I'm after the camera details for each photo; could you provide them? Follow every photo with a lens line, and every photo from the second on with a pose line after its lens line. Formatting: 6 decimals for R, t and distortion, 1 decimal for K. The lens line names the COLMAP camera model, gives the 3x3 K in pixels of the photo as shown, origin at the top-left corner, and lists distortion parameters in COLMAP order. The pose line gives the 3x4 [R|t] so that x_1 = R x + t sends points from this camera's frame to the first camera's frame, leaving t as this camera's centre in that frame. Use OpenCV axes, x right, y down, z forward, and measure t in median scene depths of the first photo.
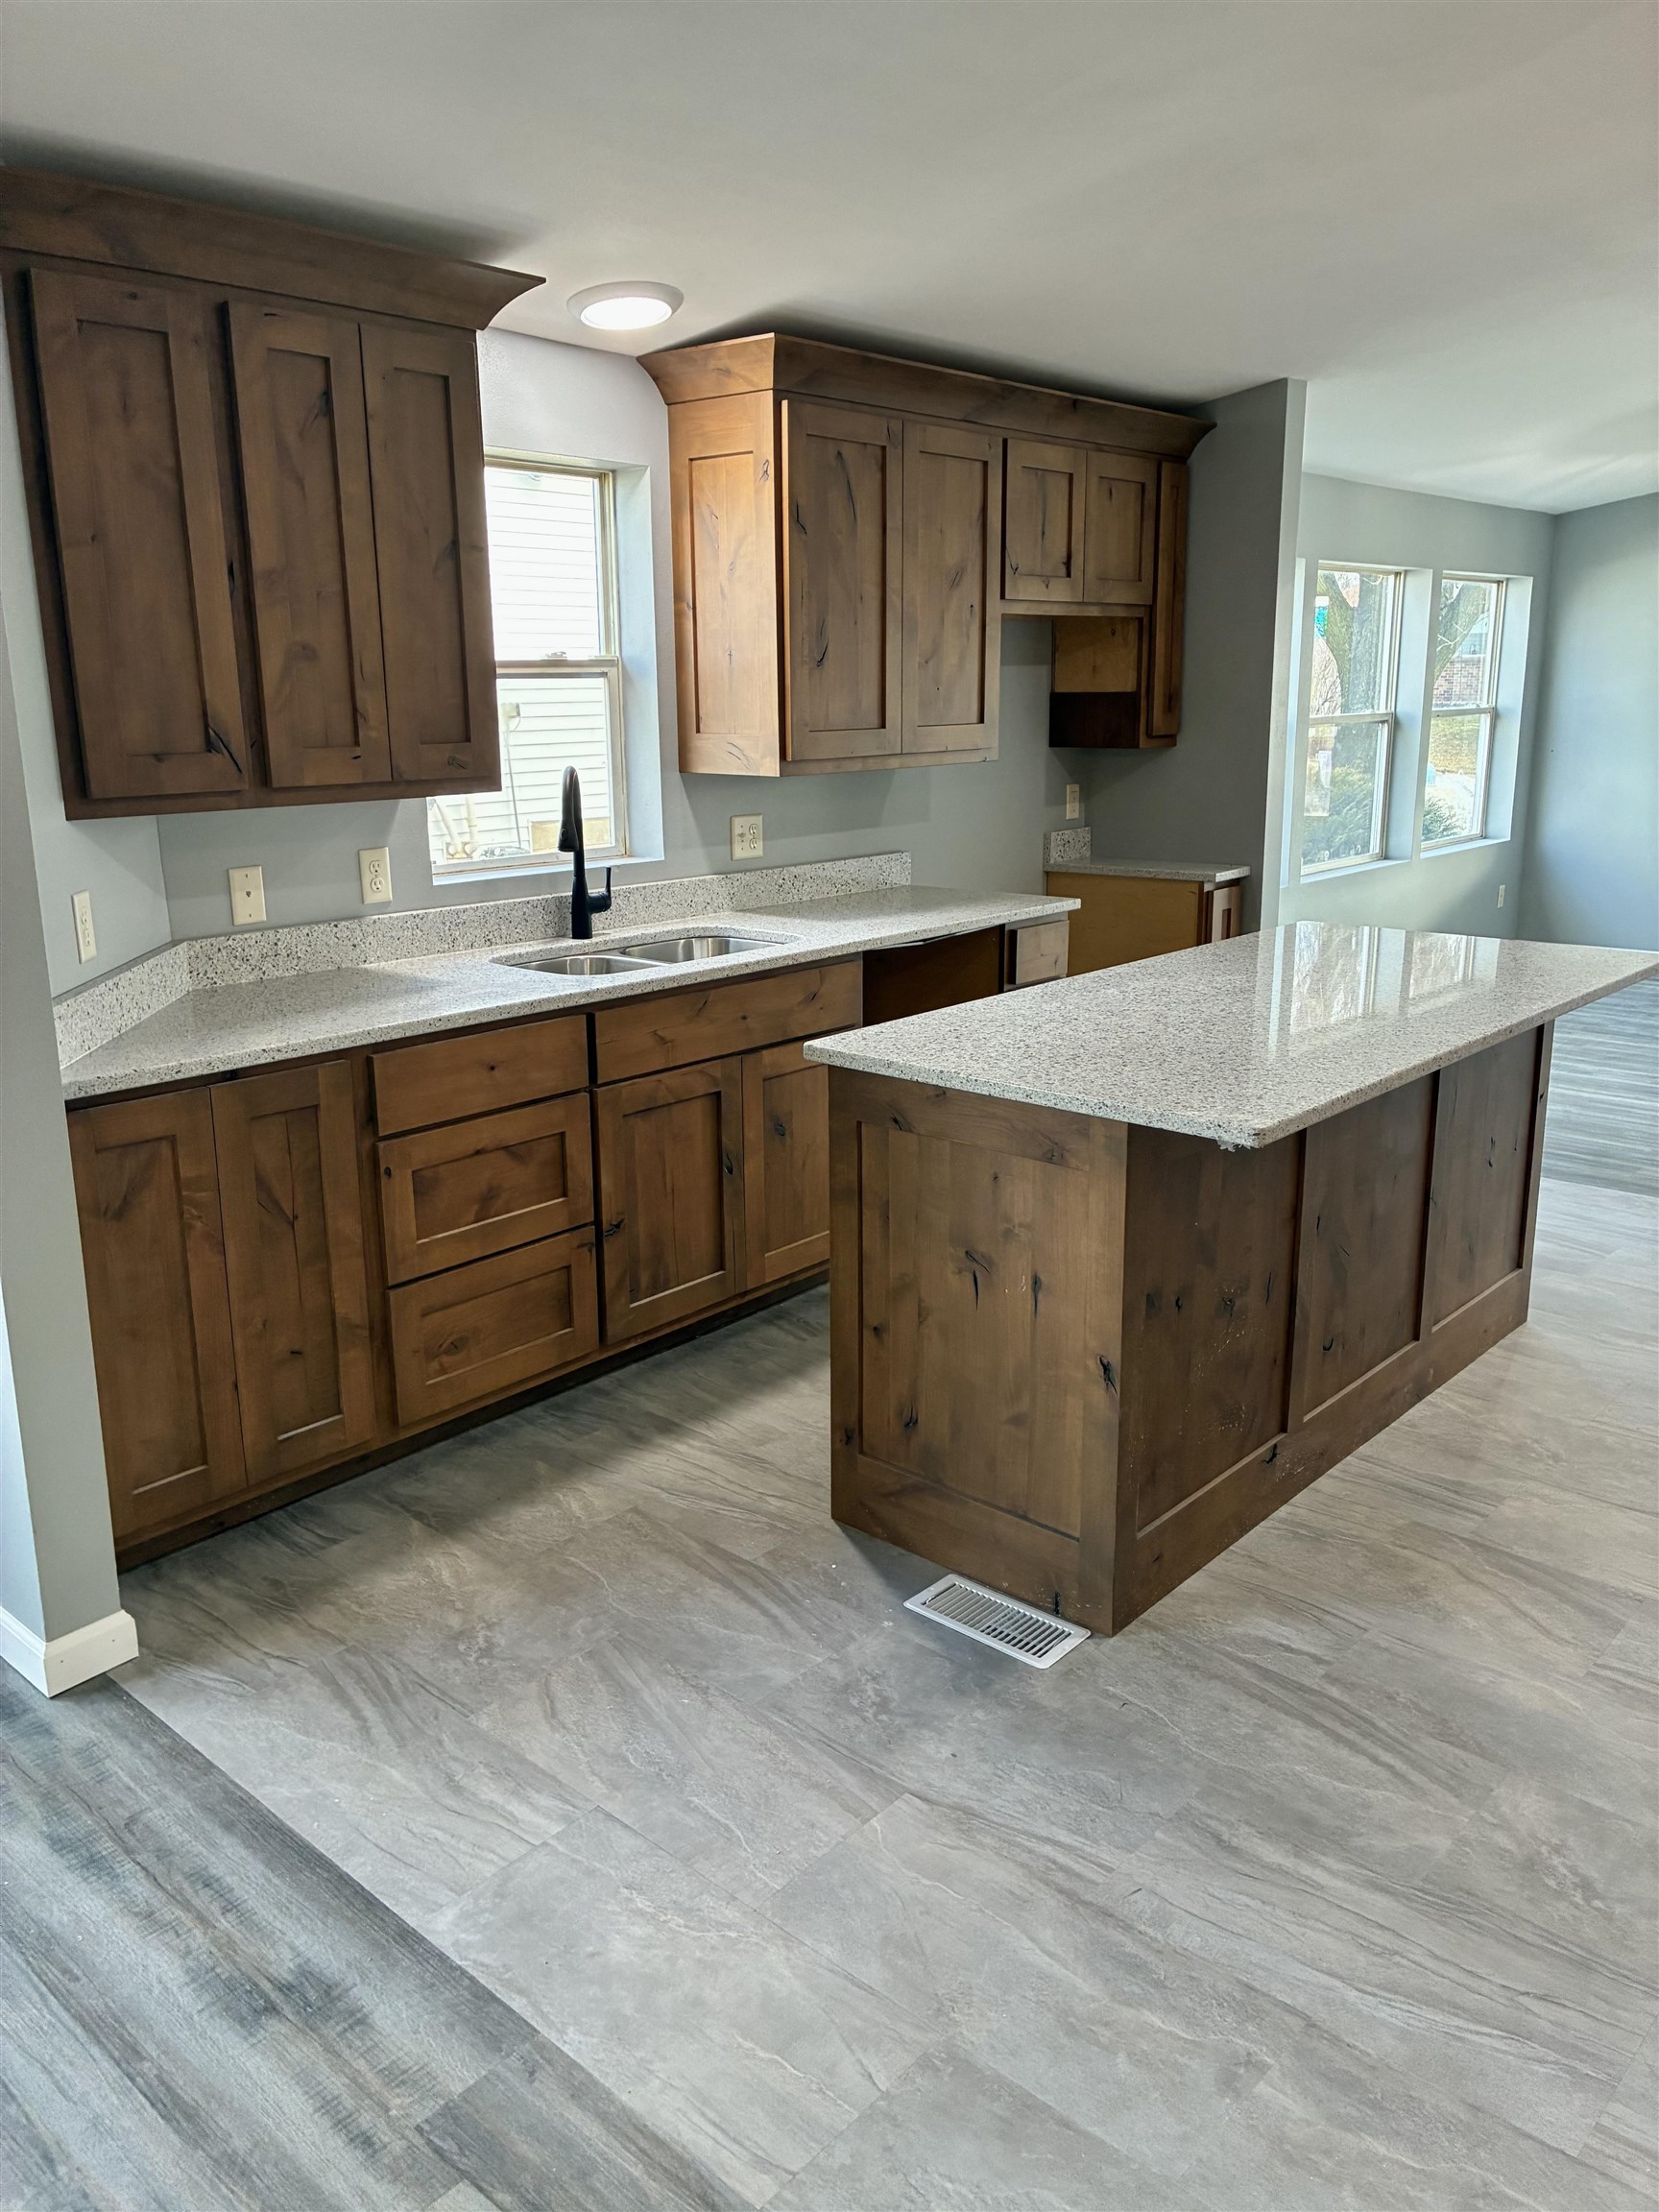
lens RADIAL K [[1674.2, 0, 788.5], [0, 1674.2, 1107.0], [0, 0, 1]] dist [0.025564, -0.058216]
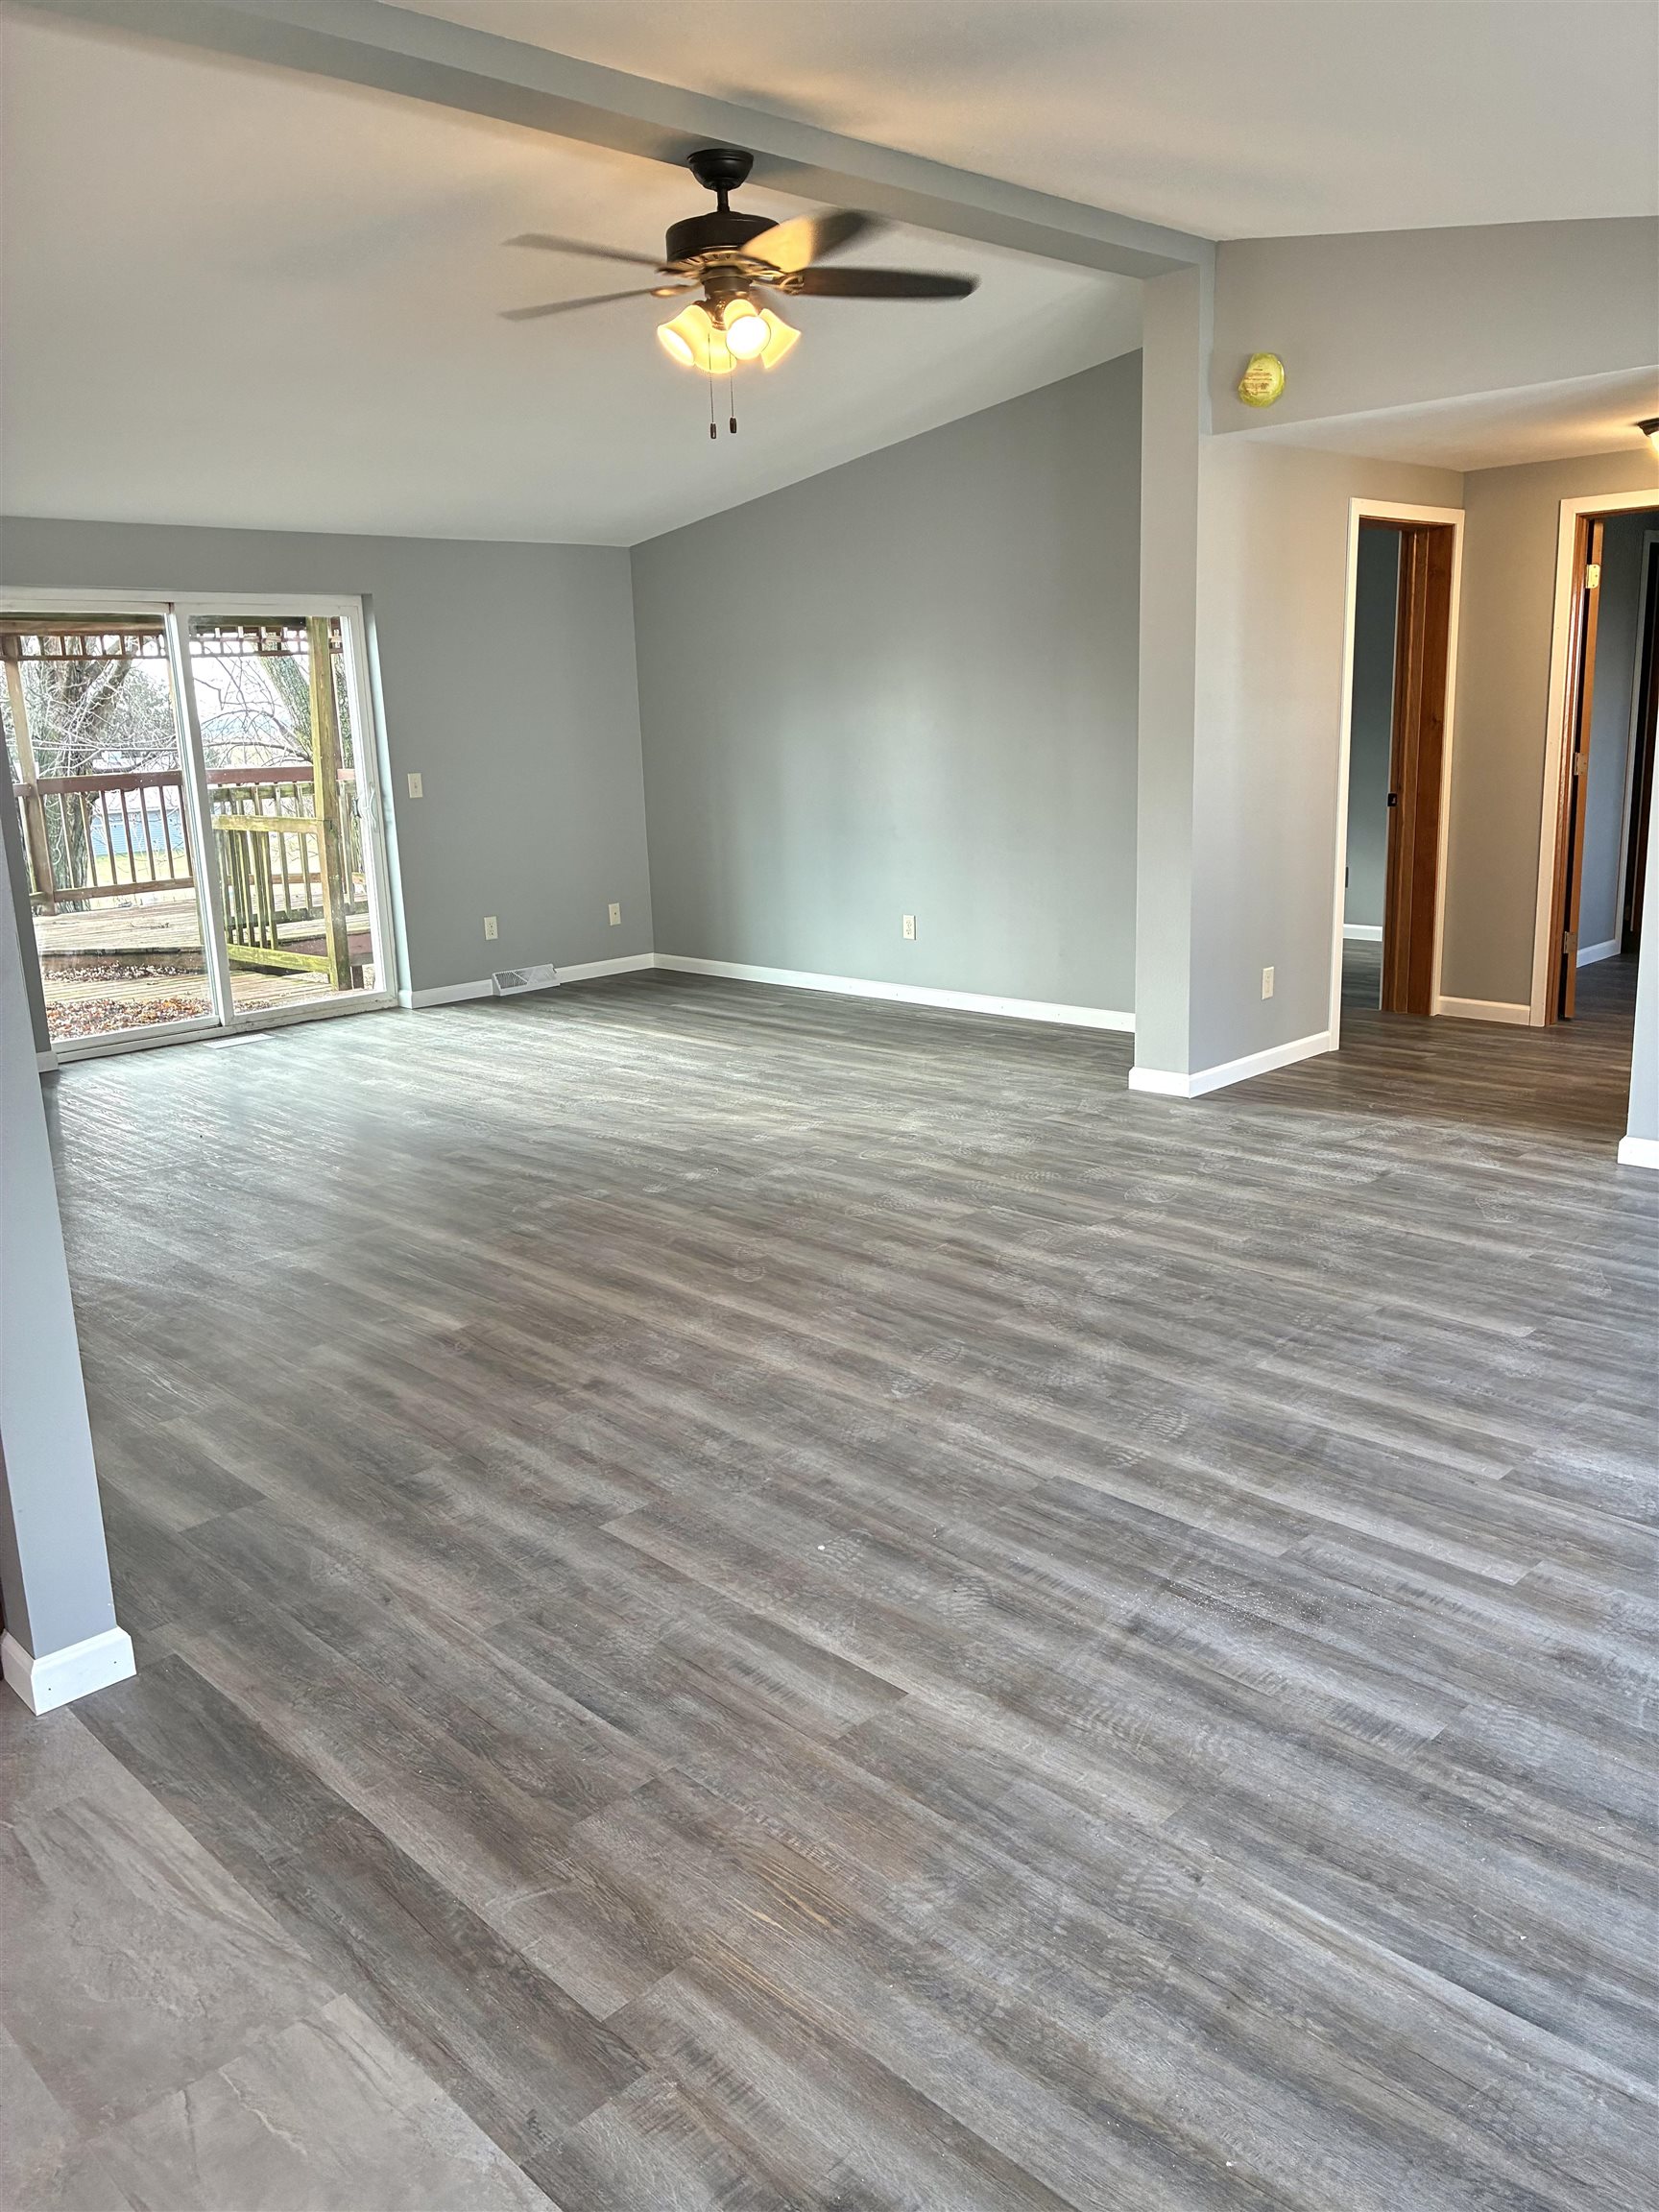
lens RADIAL K [[1674.2, 0, 806.1], [0, 1674.2, 1105.0], [0, 0, 1]] dist [0.025564, -0.058216]
pose [[-0.997649, 0.033940, 0.059542, -0.250184], [0.057740, 0.884254, 0.463424, -0.234033], [-0.036922, 0.465772, -0.884134, 1.020166]]
